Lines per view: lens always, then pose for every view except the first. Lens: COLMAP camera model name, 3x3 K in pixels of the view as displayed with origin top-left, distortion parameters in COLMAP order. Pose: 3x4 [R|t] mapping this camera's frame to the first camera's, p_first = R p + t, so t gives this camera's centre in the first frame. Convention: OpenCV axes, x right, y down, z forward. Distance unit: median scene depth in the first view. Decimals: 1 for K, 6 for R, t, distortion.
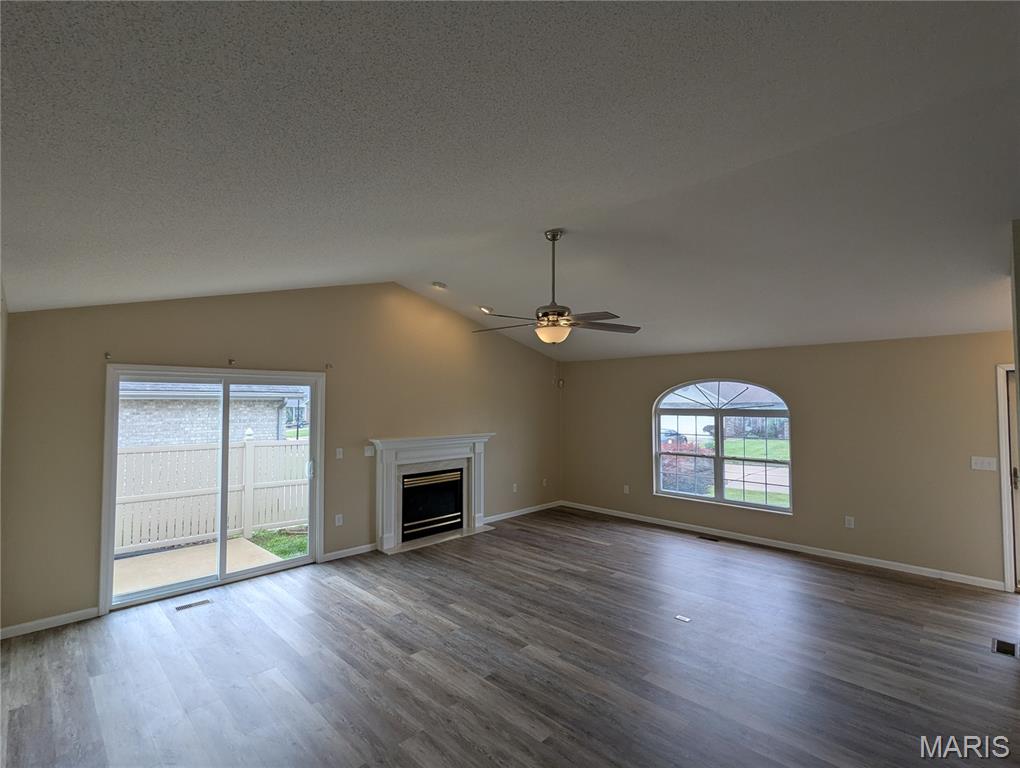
lens RADIAL K [[487.3, 0, 505.3], [0, 487.3, 386.5], [0, 0, 1]] dist [0.002909, 0.000964]
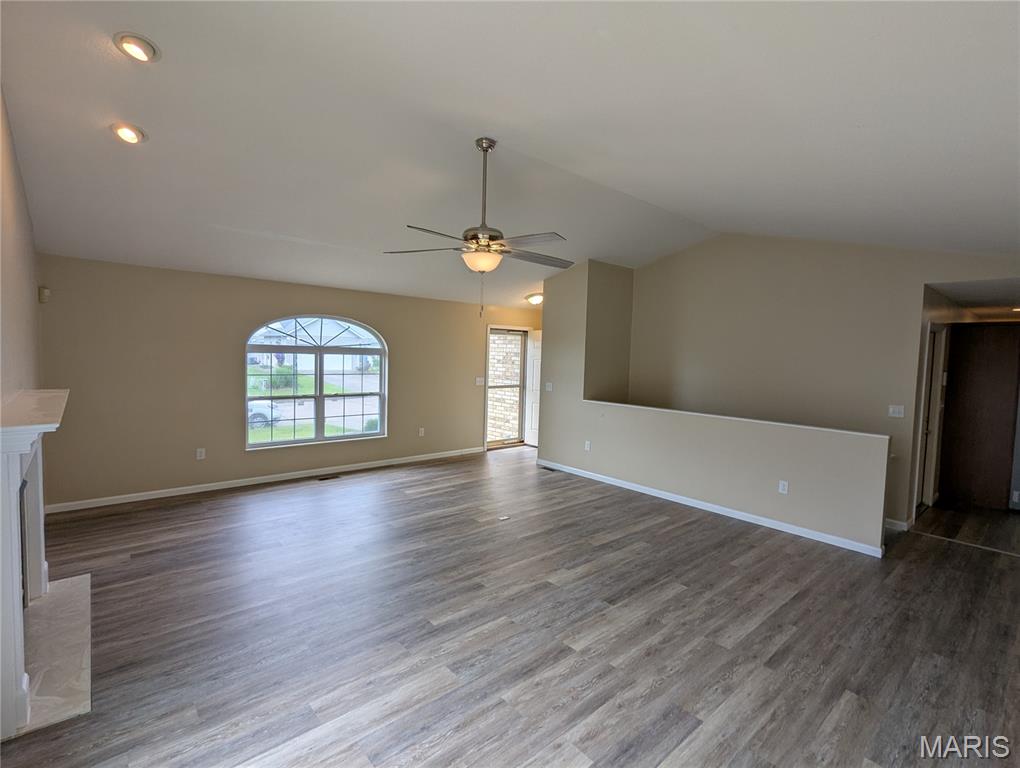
lens RADIAL K [[487.3, 0, 509.3], [0, 487.3, 374.9], [0, 0, 1]] dist [0.002909, 0.000964]
pose [[0.058287, -0.043735, 0.997341, -0.730766], [-0.061550, 0.996982, 0.047316, 0.047711], [-0.996401, -0.064144, 0.055419, 0.811135]]
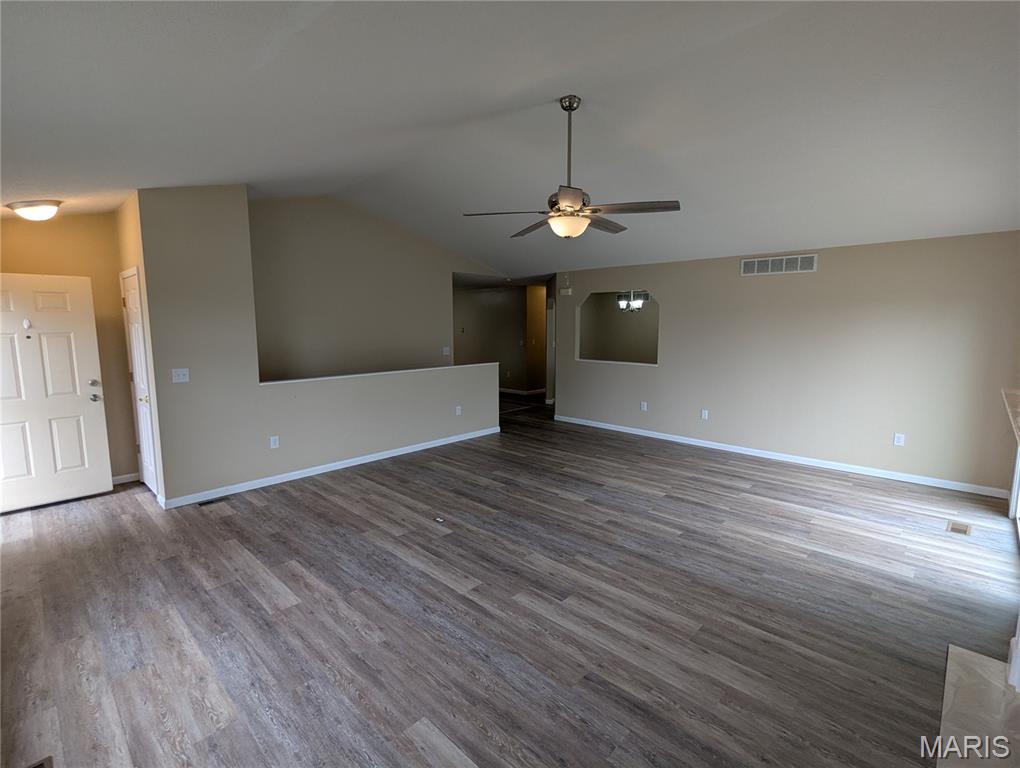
lens RADIAL K [[487.3, 0, 513.4], [0, 487.3, 386.4], [0, 0, 1]] dist [0.002909, 0.000964]
pose [[-0.999397, 0.007896, -0.033827, 0.207948], [0.004444, 0.994885, 0.100920, 0.080850], [0.034451, 0.100709, -0.994319, 1.718869]]
